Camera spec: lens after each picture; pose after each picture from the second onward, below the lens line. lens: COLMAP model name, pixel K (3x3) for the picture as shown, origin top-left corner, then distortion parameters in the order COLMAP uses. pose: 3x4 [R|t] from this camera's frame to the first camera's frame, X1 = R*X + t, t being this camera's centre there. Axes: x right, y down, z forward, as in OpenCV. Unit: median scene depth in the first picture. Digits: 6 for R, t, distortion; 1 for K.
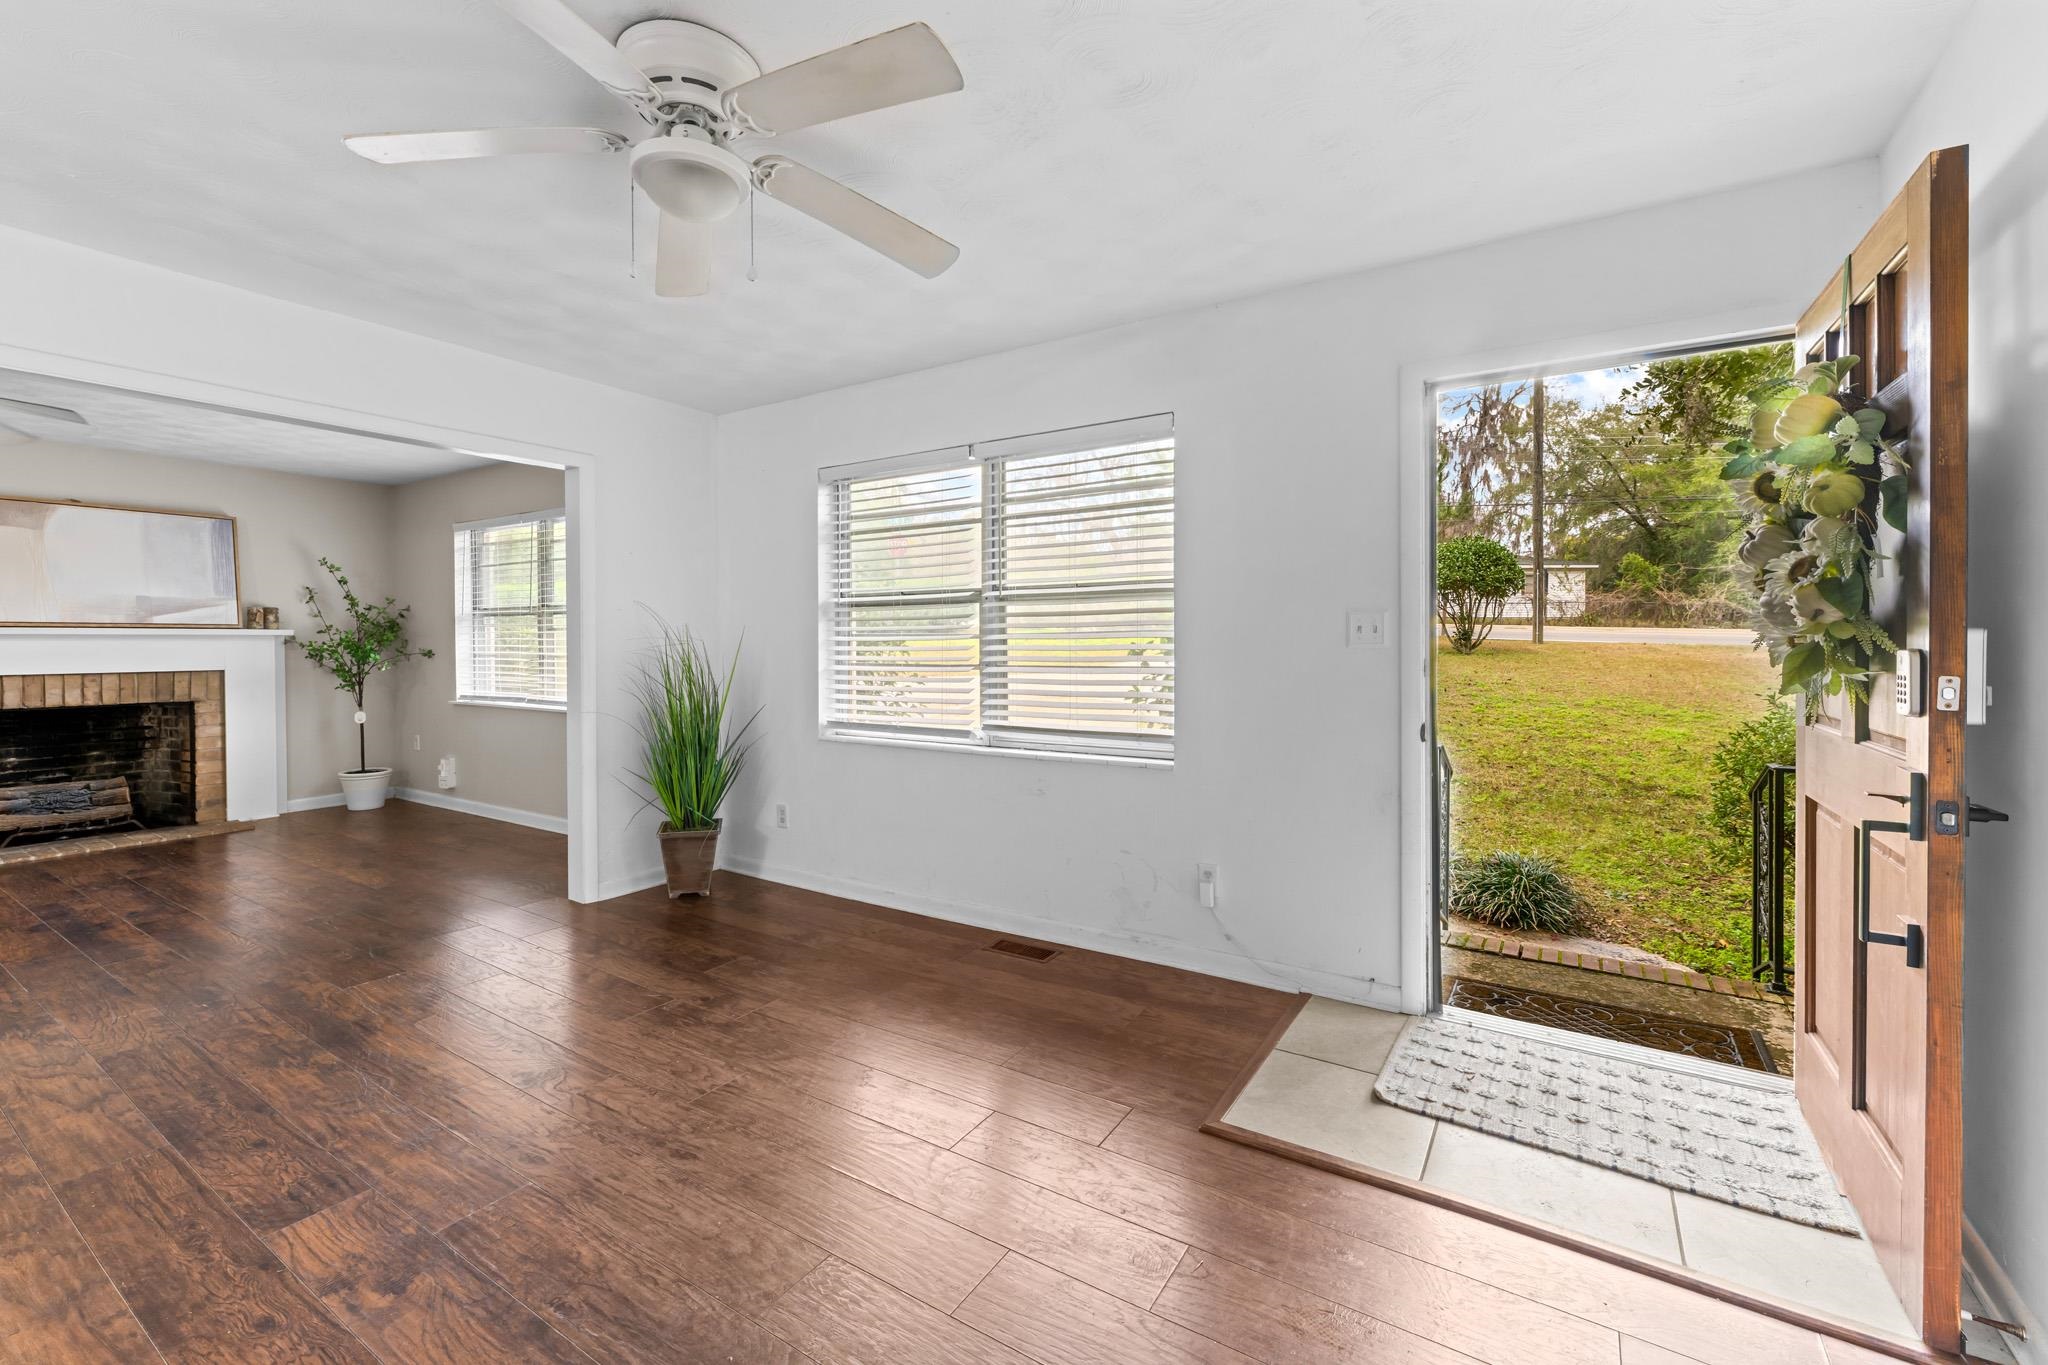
lens RADIAL K [[828.3, 0, 1068.9], [0, 828.3, 648.8], [0, 0, 1]] dist [0.001464, -0.003063]
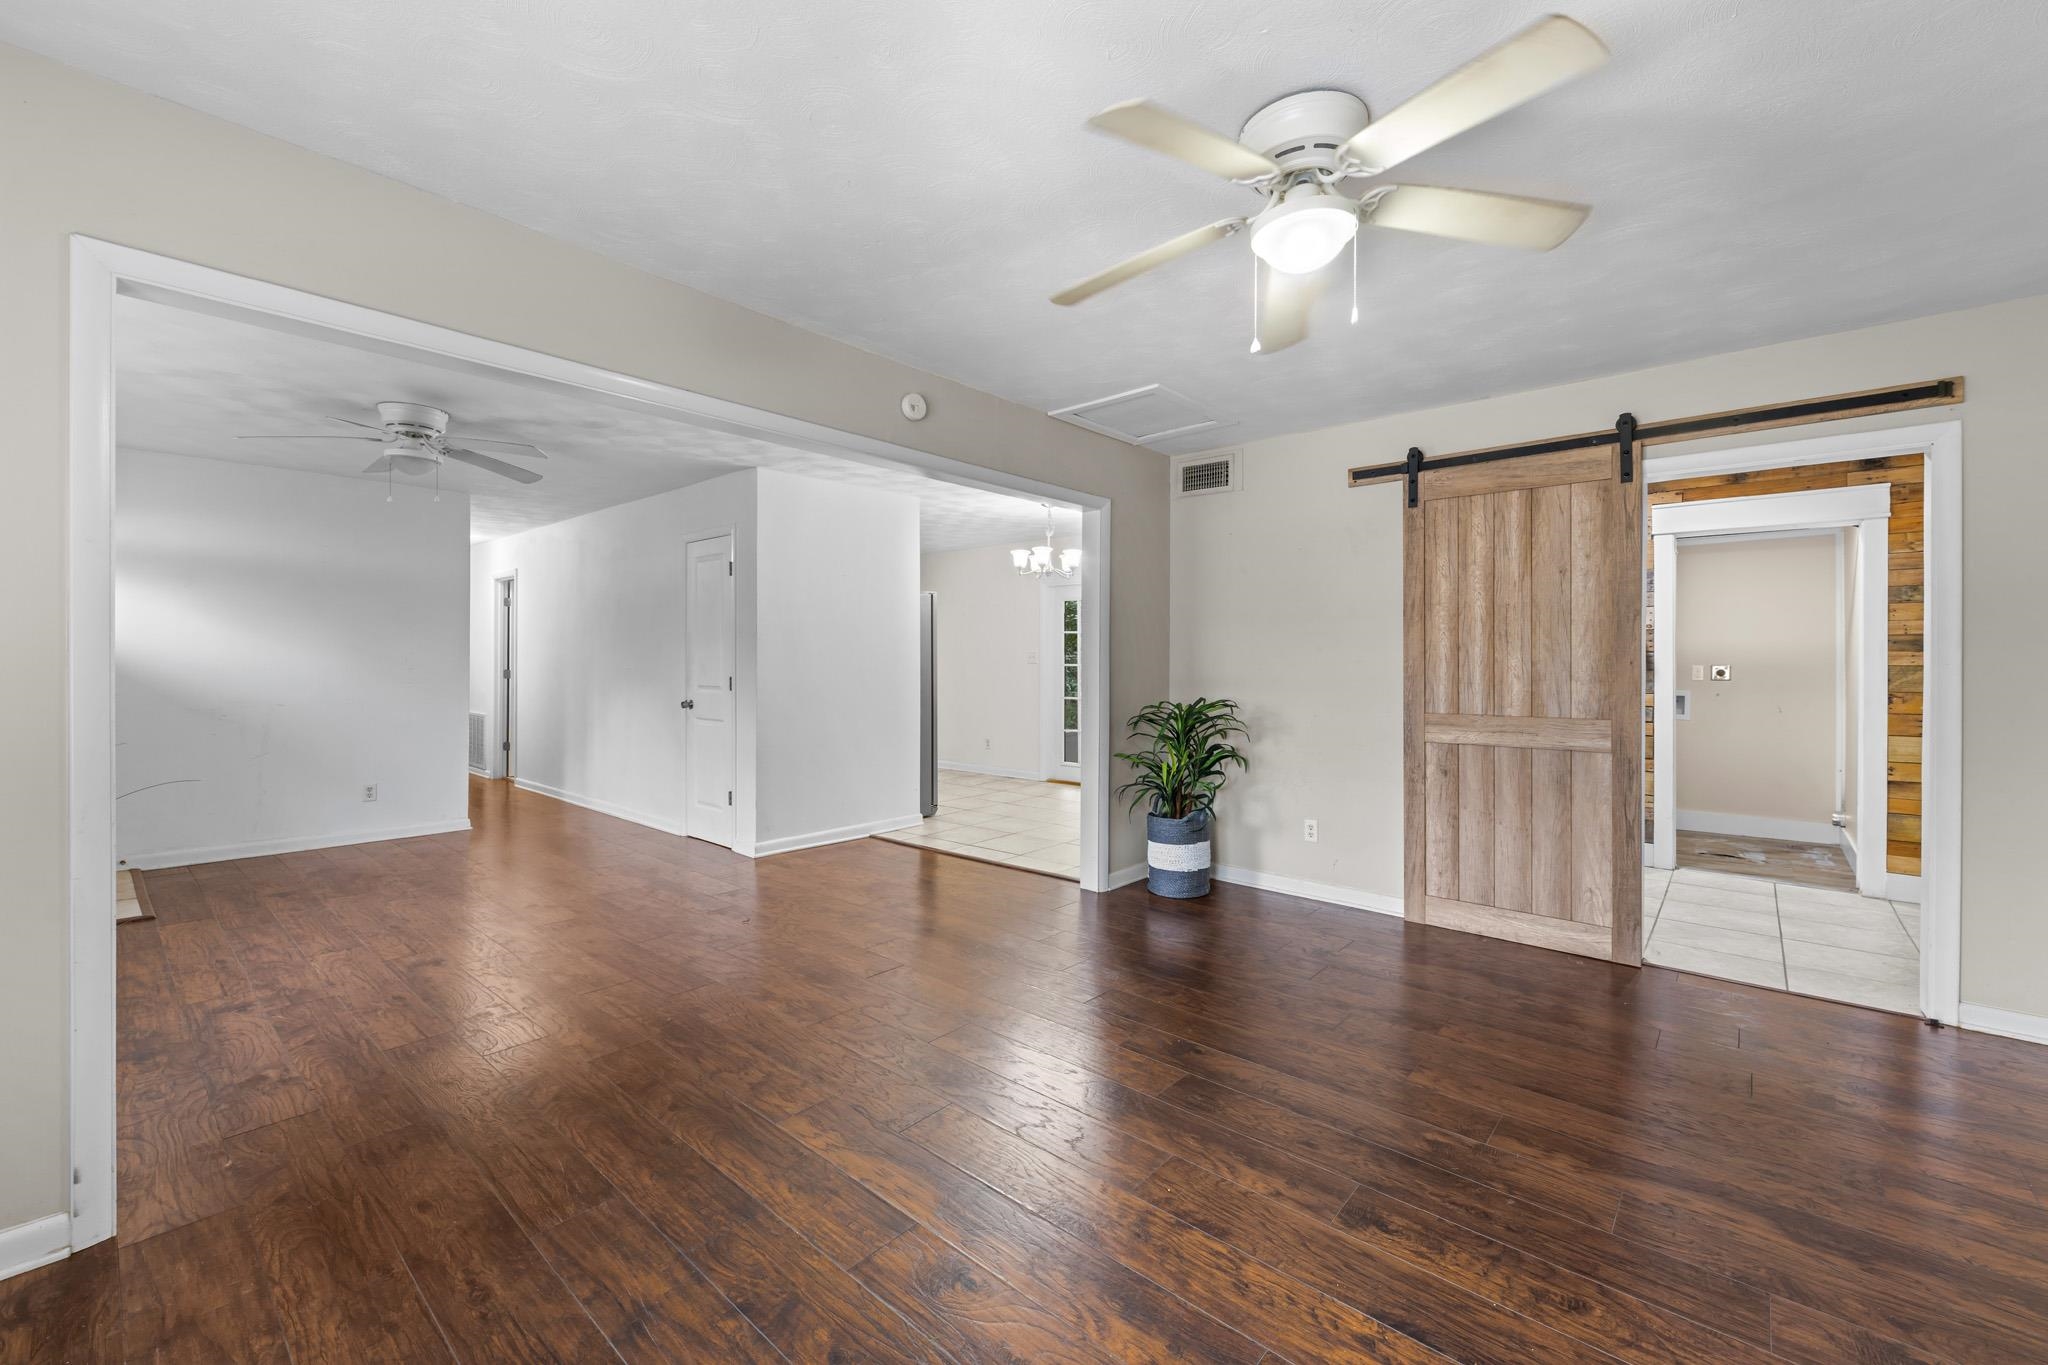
lens RADIAL K [[819.0, 0, 1022.0], [0, 819.0, 662.3], [0, 0, 1]] dist [0.000094, -0.000436]
pose [[-0.981049, -0.002267, 0.193748, -0.953207], [-0.000237, 0.999945, 0.010502, -0.011383], [-0.193761, 0.010257, -0.980995, 1.085921]]
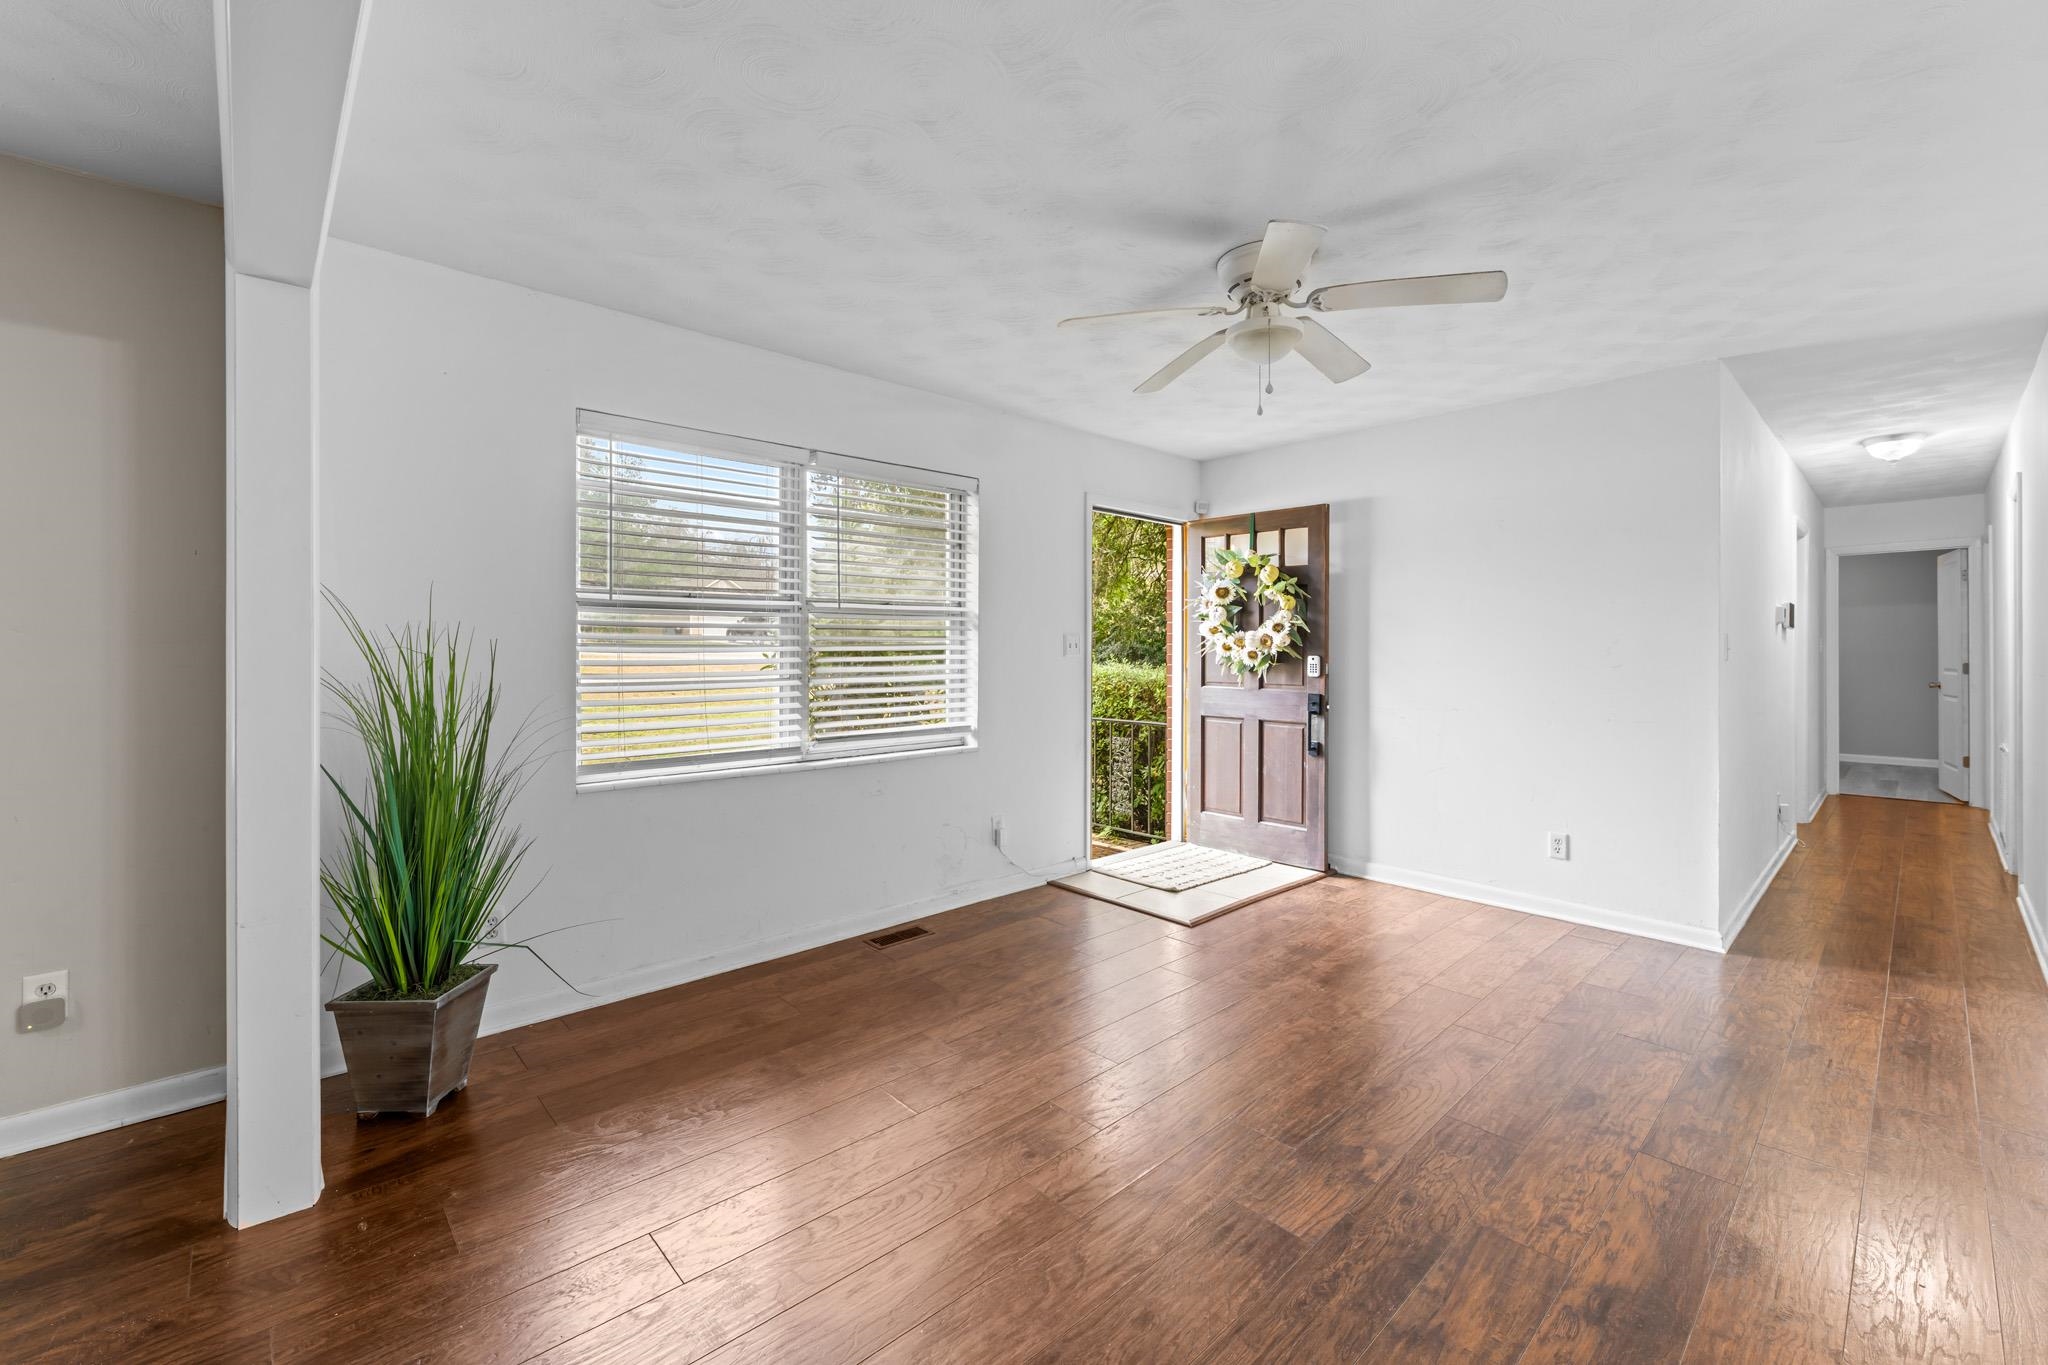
lens RADIAL K [[833.4, 0, 1007.9], [0, 833.4, 648.5], [0, 0, 1]] dist [0.001423, 0.000042]
pose [[0.291148, 0.000802, 0.956678, -0.744629], [0.007951, 0.999963, -0.003258, -0.007596], [-0.956645, 0.008555, 0.291131, 0.378264]]
